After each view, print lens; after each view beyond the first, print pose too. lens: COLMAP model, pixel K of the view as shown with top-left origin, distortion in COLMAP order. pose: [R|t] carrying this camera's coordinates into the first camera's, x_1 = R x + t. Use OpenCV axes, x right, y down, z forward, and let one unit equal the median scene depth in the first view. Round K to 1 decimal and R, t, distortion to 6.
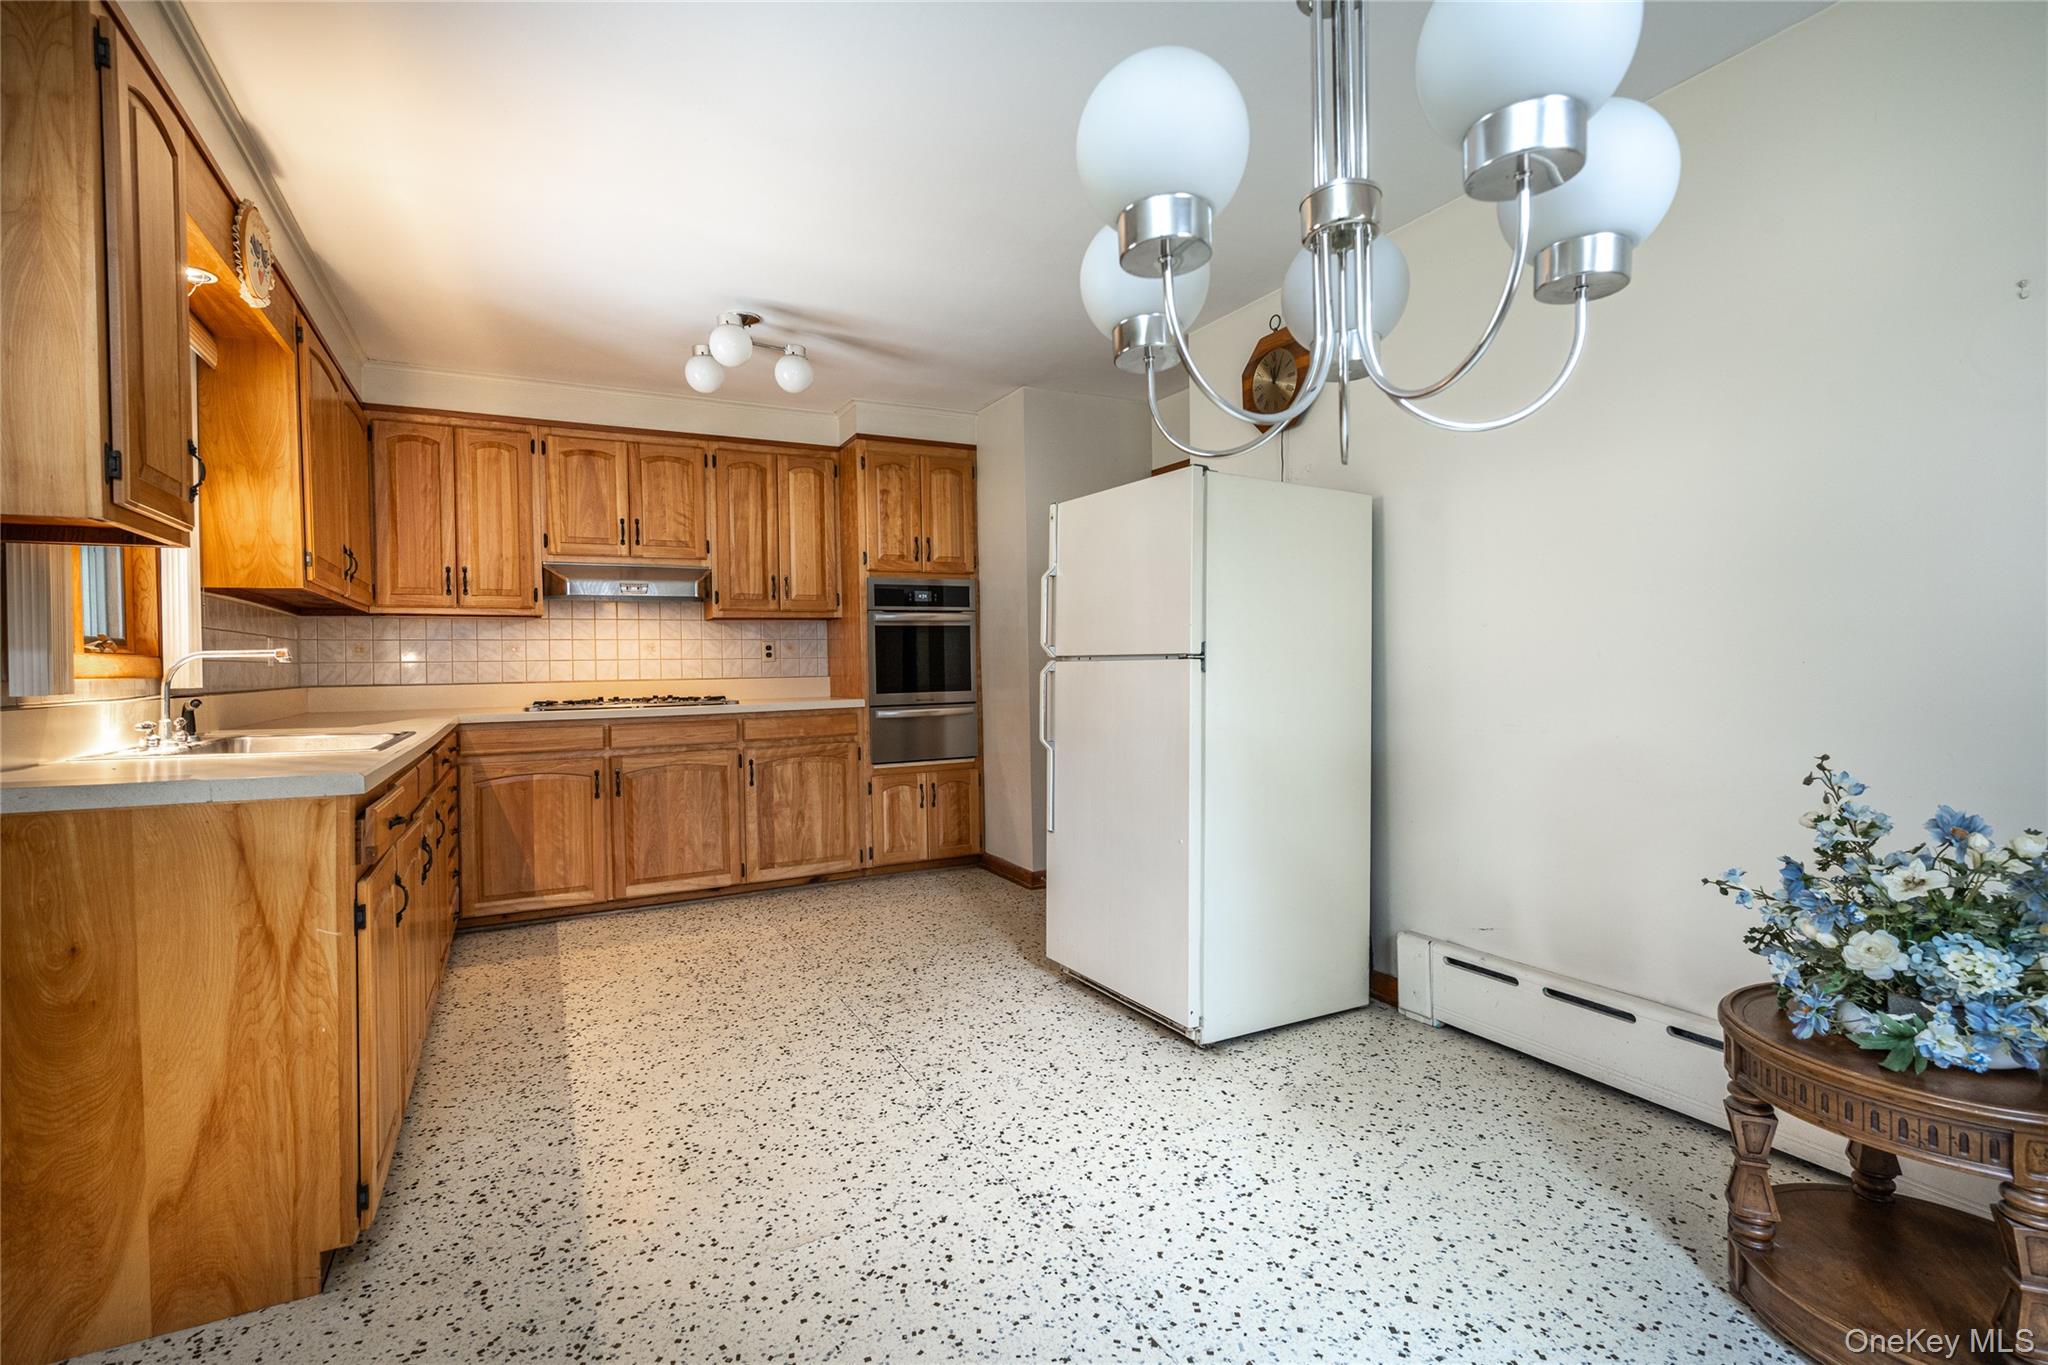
lens RADIAL K [[938.0, 0, 1022.7], [0, 938.0, 672.4], [0, 0, 1]] dist [0.001063, 0.000056]
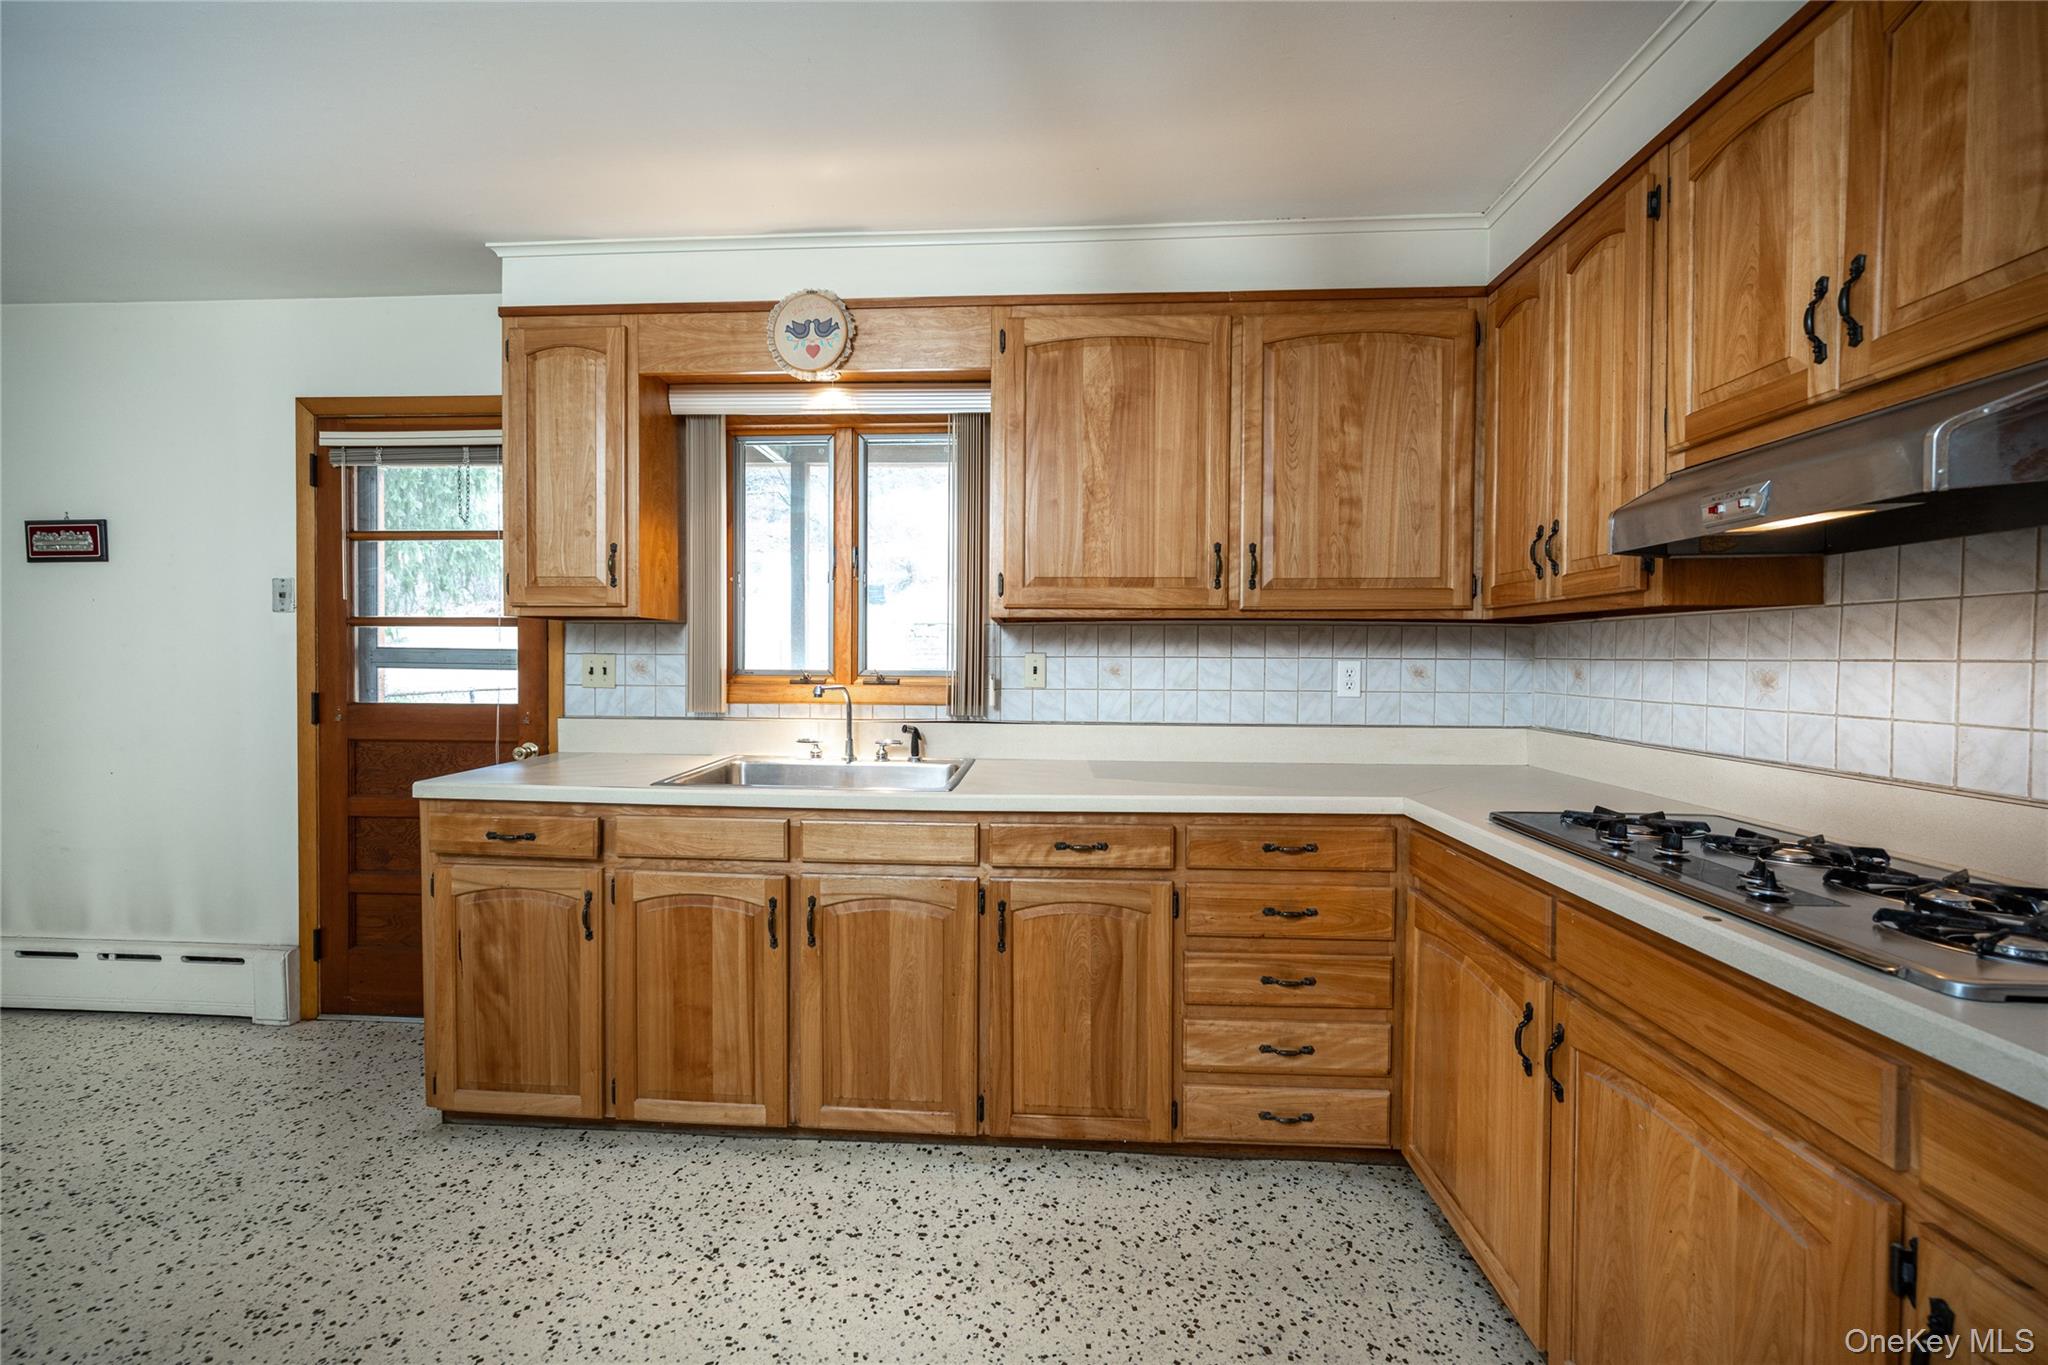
lens RADIAL K [[830.4, 0, 1020.4], [0, 830.4, 684.2], [0, 0, 1]] dist [-0.008933, -0.000015]
pose [[-0.520990, 0.035148, -0.852839, -0.074132], [-0.012143, 0.998746, 0.048579, -0.055263], [0.853476, 0.035665, -0.519910, 1.302990]]
